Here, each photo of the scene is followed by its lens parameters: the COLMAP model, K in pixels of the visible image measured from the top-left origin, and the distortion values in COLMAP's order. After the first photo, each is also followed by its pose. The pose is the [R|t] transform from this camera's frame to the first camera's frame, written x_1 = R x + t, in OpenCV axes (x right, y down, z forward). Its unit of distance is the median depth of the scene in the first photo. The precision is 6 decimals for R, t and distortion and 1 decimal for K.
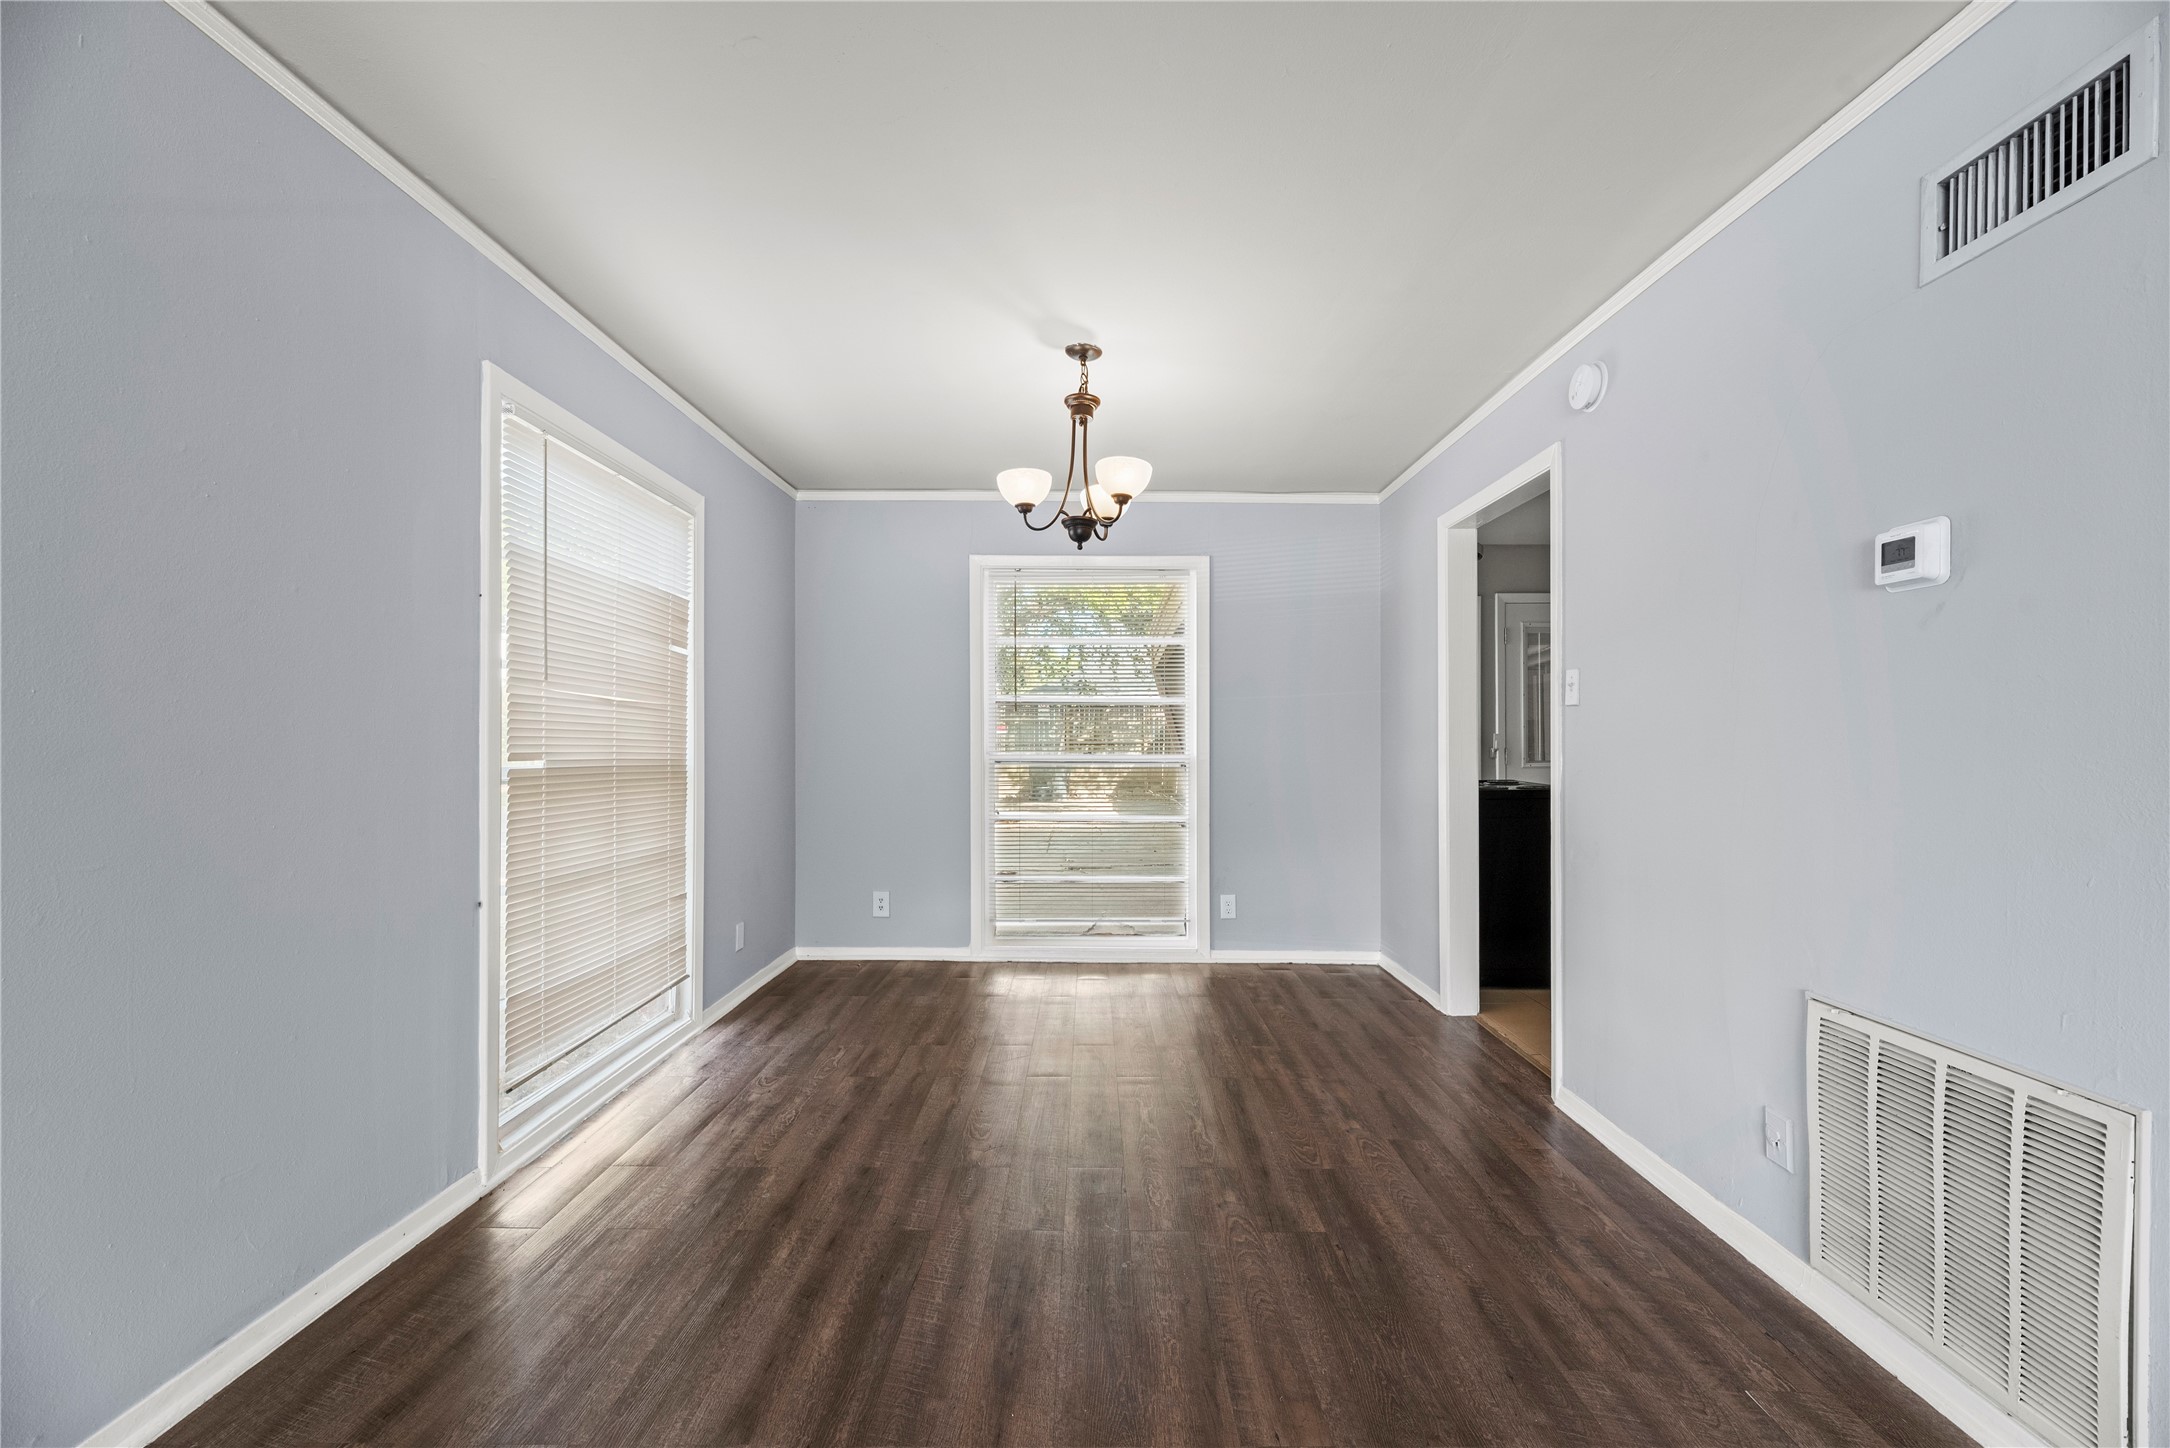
lens RADIAL K [[880.2, 0, 1092.2], [0, 880.2, 733.8], [0, 0, 1]] dist [-0.000329, 0.000219]
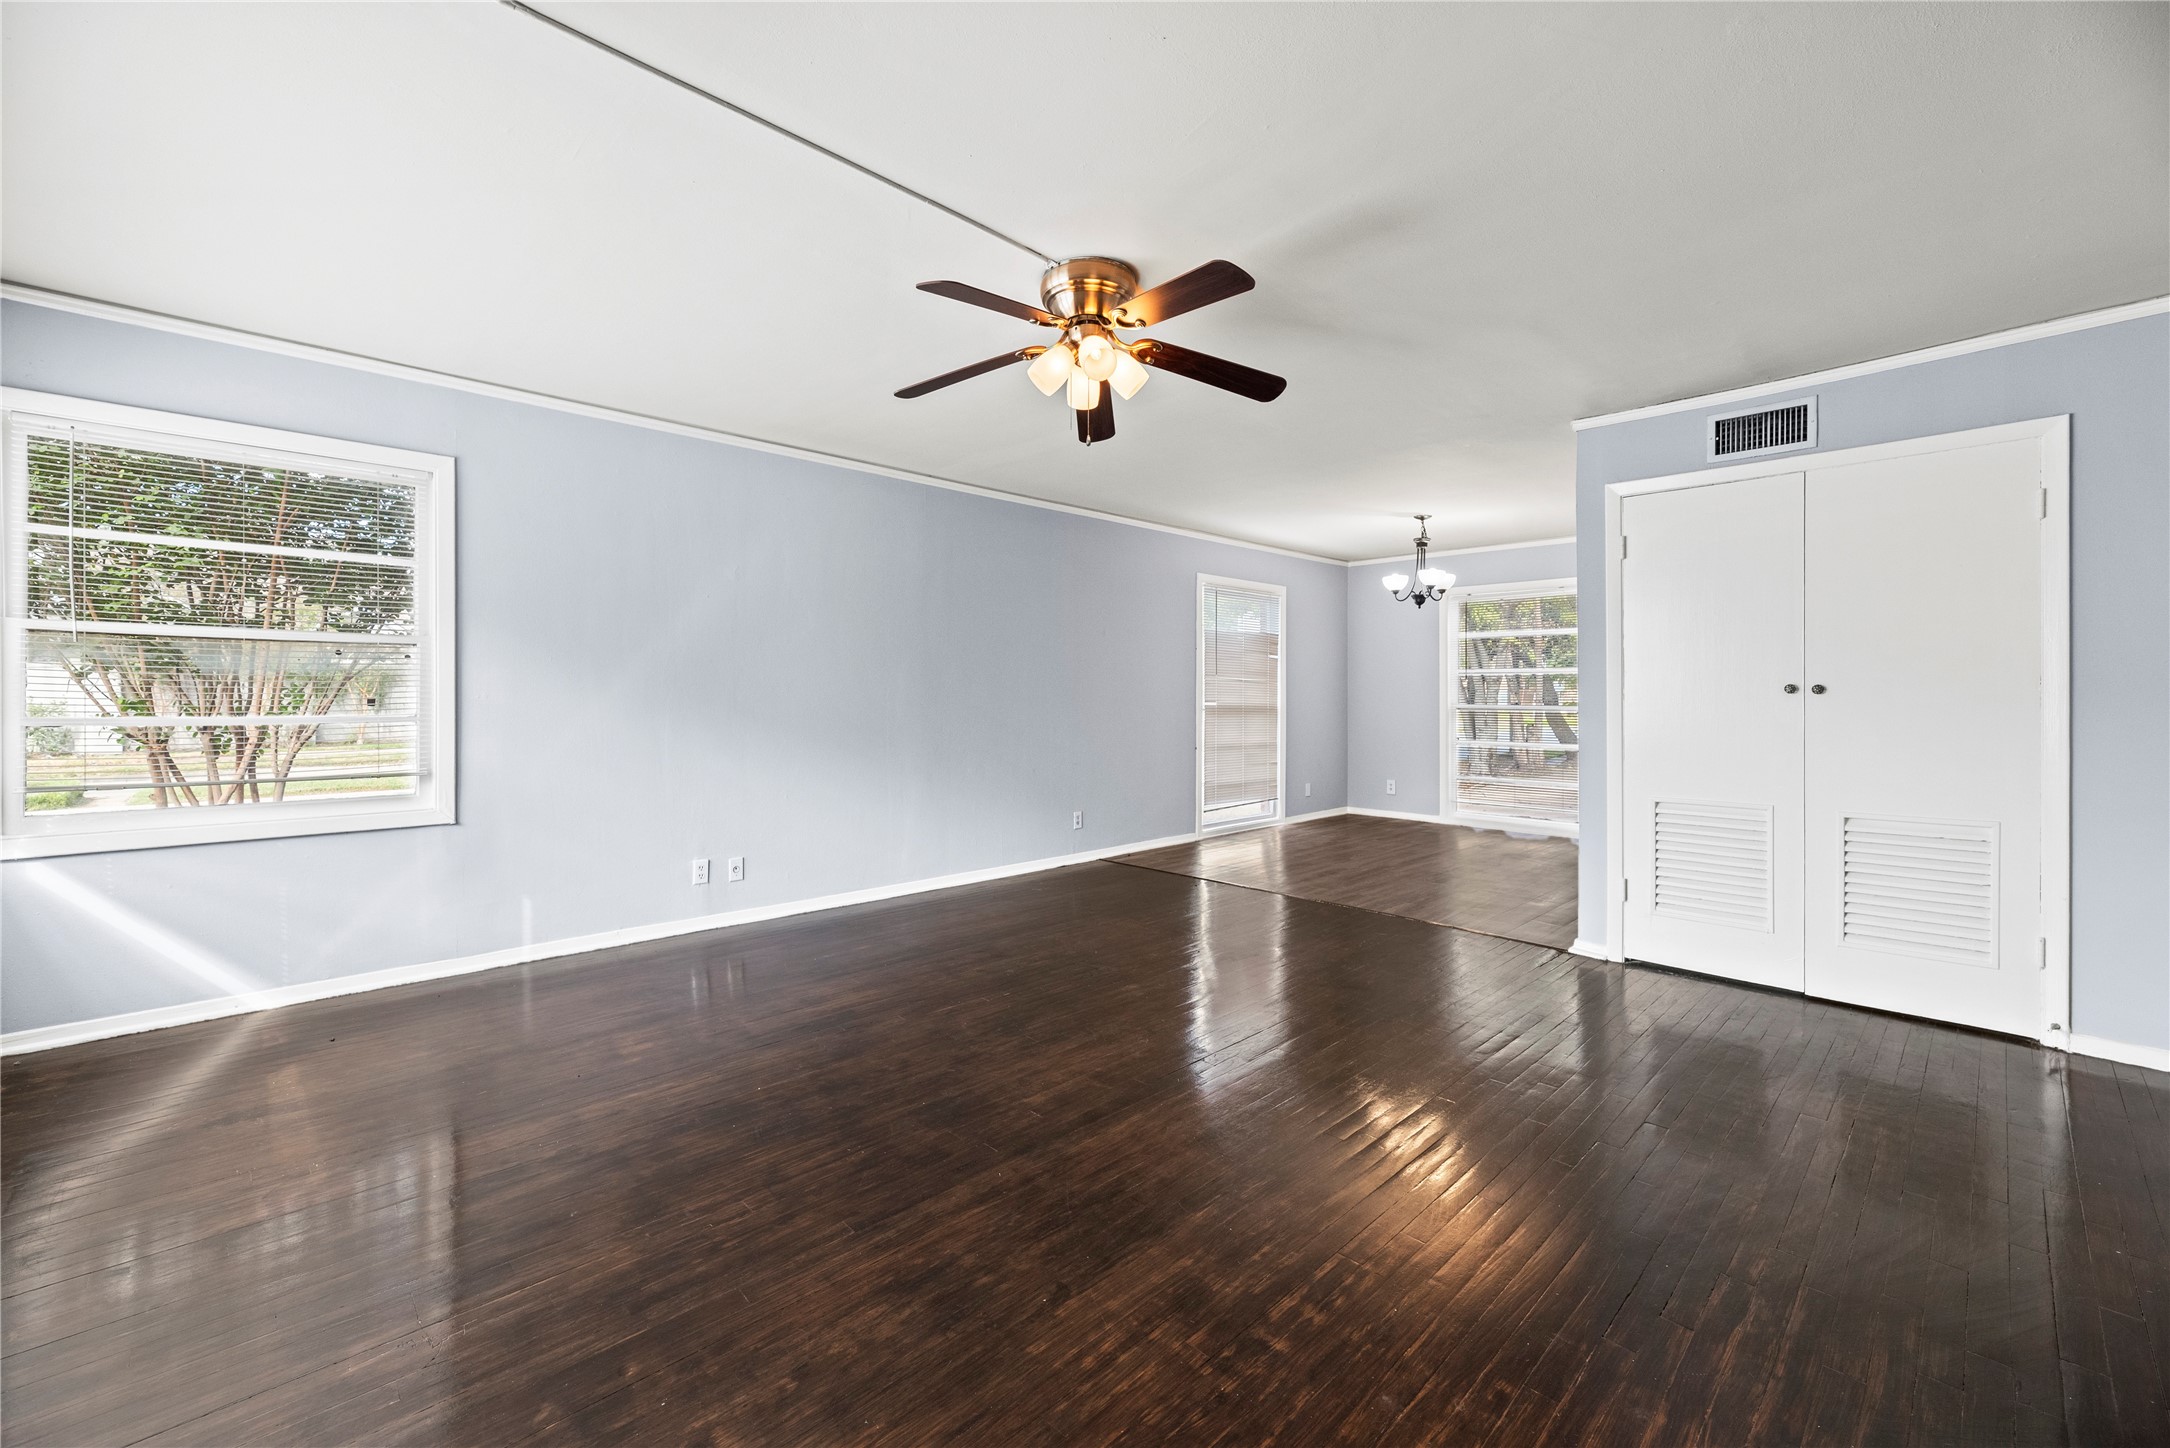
lens RADIAL K [[880.2, 0, 1081.7], [0, 880.2, 706.1], [0, 0, 1]] dist [-0.000329, 0.000219]
pose [[0.702373, 0.007941, -0.711765, 0.942033], [0.004187, 0.999874, 0.015287, -0.003682], [0.711797, -0.013718, 0.702252, -1.126992]]
